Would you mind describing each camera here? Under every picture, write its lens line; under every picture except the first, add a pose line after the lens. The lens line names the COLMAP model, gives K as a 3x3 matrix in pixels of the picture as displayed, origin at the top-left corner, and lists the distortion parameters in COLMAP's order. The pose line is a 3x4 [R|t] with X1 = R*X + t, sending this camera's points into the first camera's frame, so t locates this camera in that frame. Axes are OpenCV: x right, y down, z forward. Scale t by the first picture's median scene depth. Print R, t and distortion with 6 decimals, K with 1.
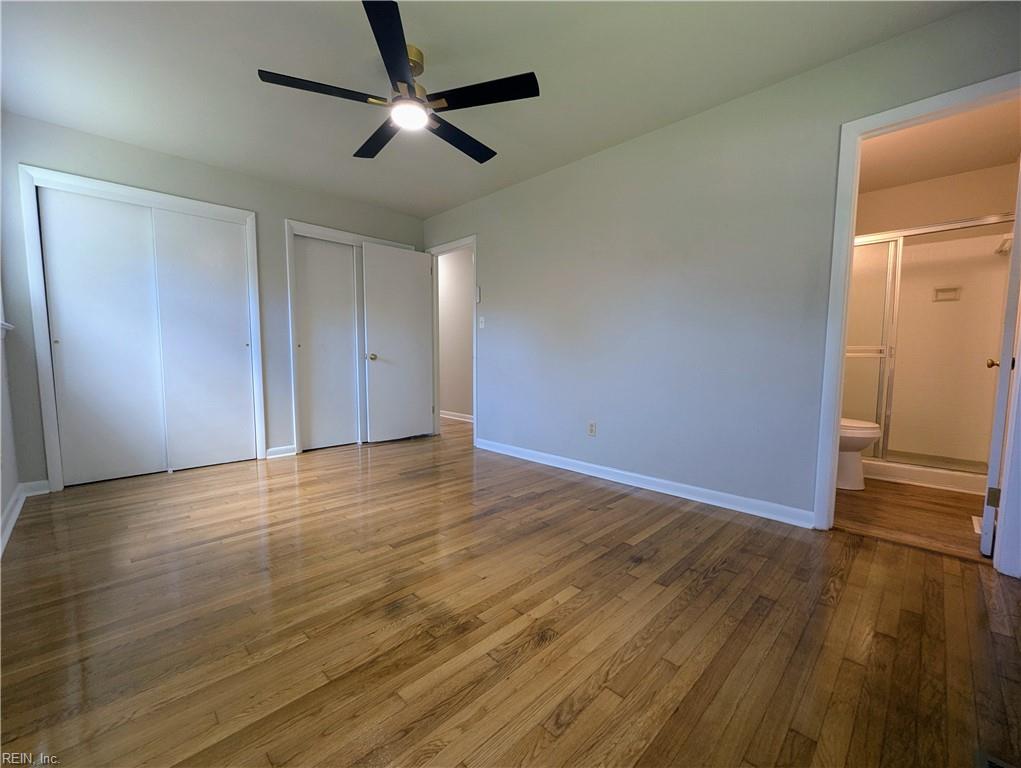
lens RADIAL K [[426.4, 0, 511.3], [0, 426.4, 388.5], [0, 0, 1]] dist [0.000887, -0.000147]
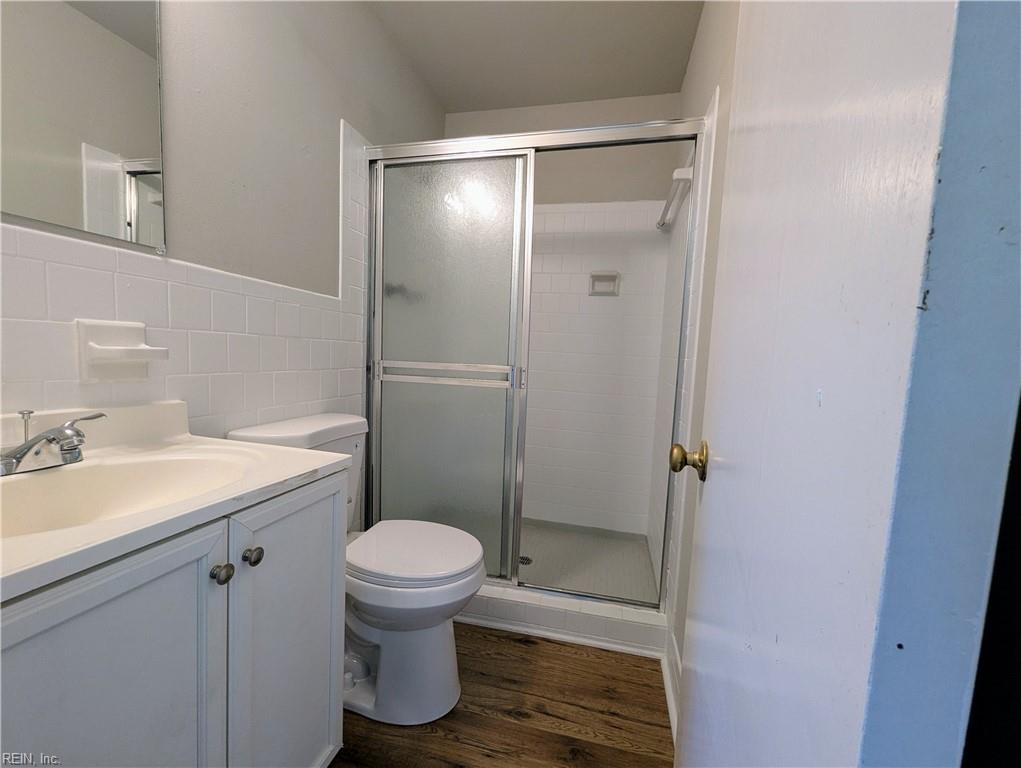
lens RADIAL K [[426.4, 0, 511.3], [0, 426.4, 388.5], [0, 0, 1]] dist [0.000887, -0.000147]
pose [[0.851343, -0.013172, 0.524445, 0.603960], [0.003787, 0.999813, 0.018965, -0.082457], [-0.524597, -0.014159, 0.851233, 0.563156]]
